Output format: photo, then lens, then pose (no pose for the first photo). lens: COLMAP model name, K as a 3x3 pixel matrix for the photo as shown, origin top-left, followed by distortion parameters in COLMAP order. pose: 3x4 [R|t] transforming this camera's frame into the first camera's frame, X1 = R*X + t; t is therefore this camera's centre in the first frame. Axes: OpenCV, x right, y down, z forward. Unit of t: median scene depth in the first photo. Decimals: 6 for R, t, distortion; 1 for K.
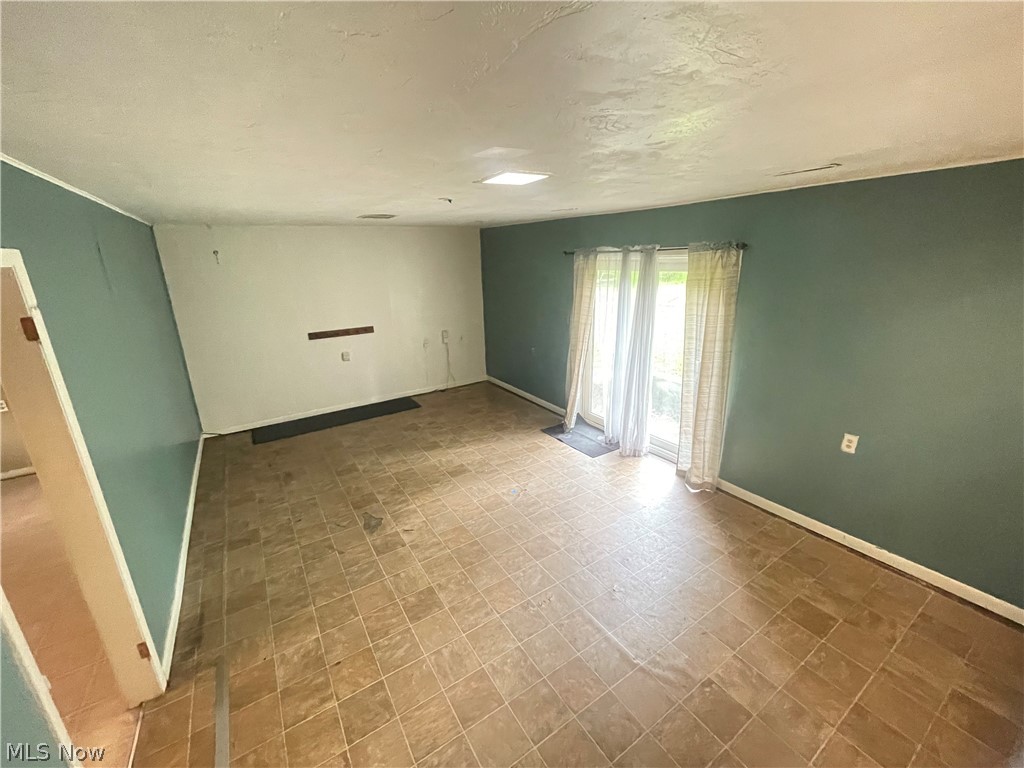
lens RADIAL K [[419.1, 0, 509.8], [0, 419.1, 381.6], [0, 0, 1]] dist [-0.001199, -0.000813]
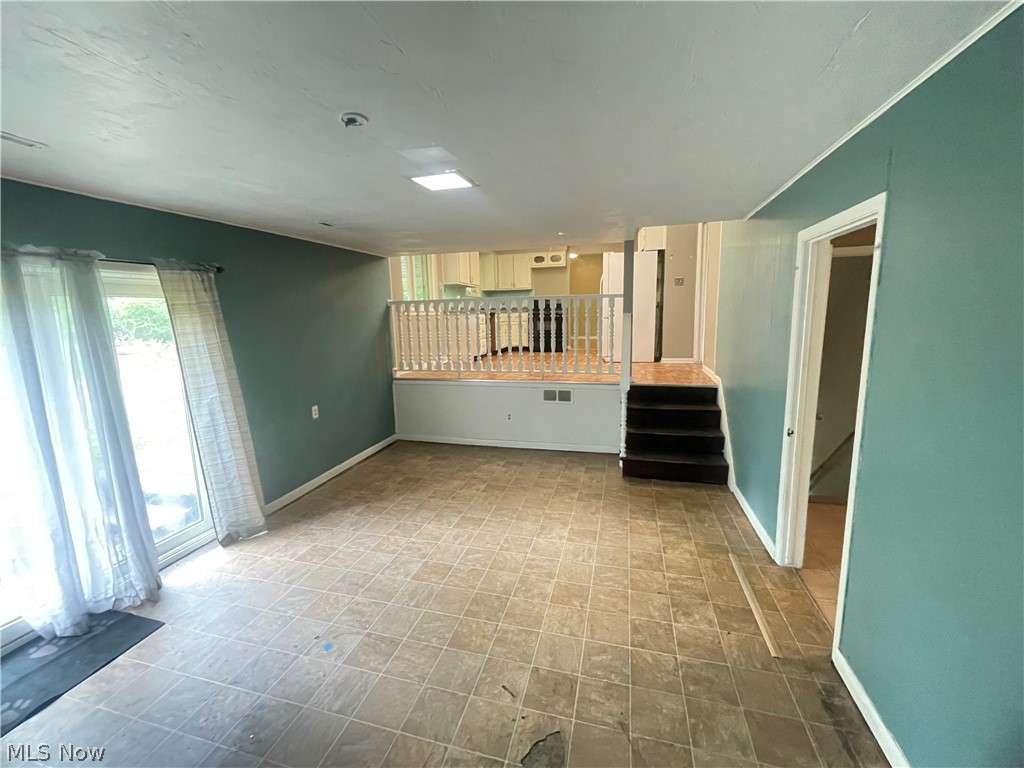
lens RADIAL K [[419.1, 0, 508.7], [0, 419.1, 382.3], [0, 0, 1]] dist [-0.001199, -0.000813]
pose [[-0.663124, -0.079314, 0.744296, -0.749825], [0.261453, 0.907193, 0.329611, -0.261232], [-0.701362, 0.413171, -0.580844, 1.366726]]
